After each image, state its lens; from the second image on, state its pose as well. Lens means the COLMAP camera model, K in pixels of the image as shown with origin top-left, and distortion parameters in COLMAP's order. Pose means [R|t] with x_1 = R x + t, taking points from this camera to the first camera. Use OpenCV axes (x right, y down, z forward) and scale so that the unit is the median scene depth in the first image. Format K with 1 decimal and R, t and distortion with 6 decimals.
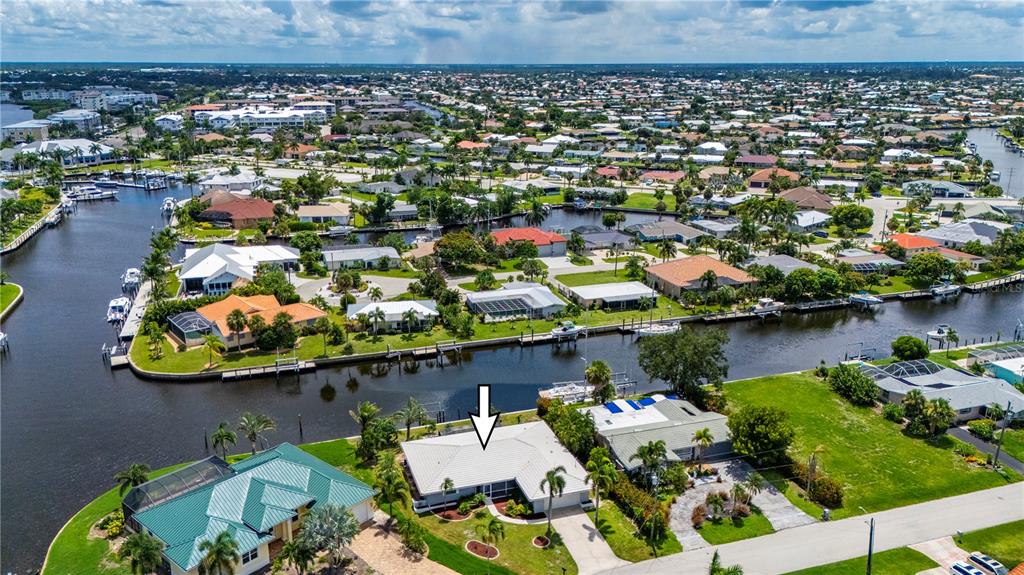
lens RADIAL K [[754.4, 0, 512.0], [0, 754.4, 287.5], [0, 0, 1]] dist [0.083061, -0.100293]
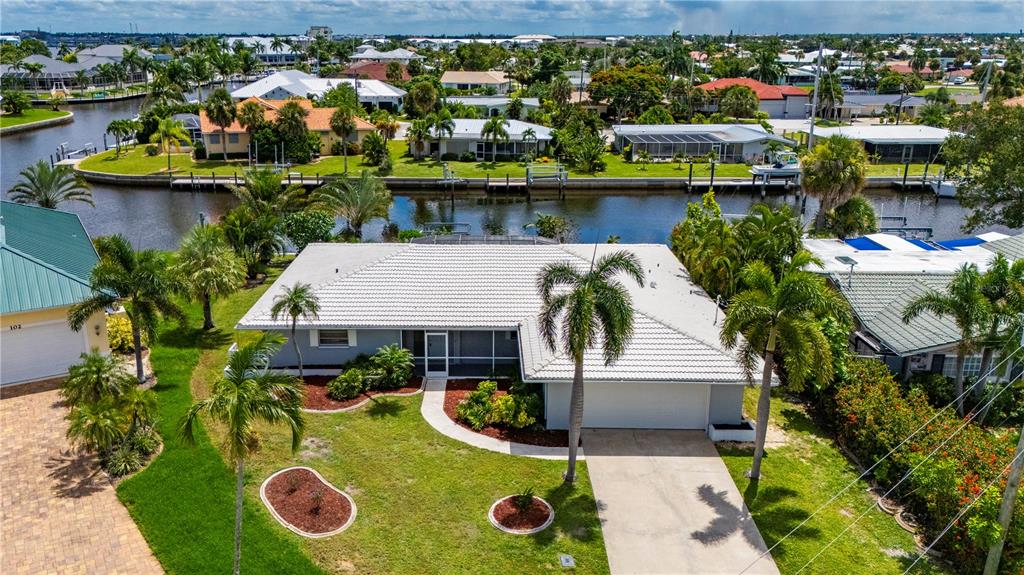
lens RADIAL K [[812.5, 0, 480.9], [0, 812.5, 271.4], [0, 0, 1]] dist [0.083262, -0.102920]
pose [[0.944752, 0.092222, -0.314546, 0.101867], [-0.091236, 0.995669, 0.017889, 0.227466], [0.314834, 0.011798, 0.949074, 0.668491]]
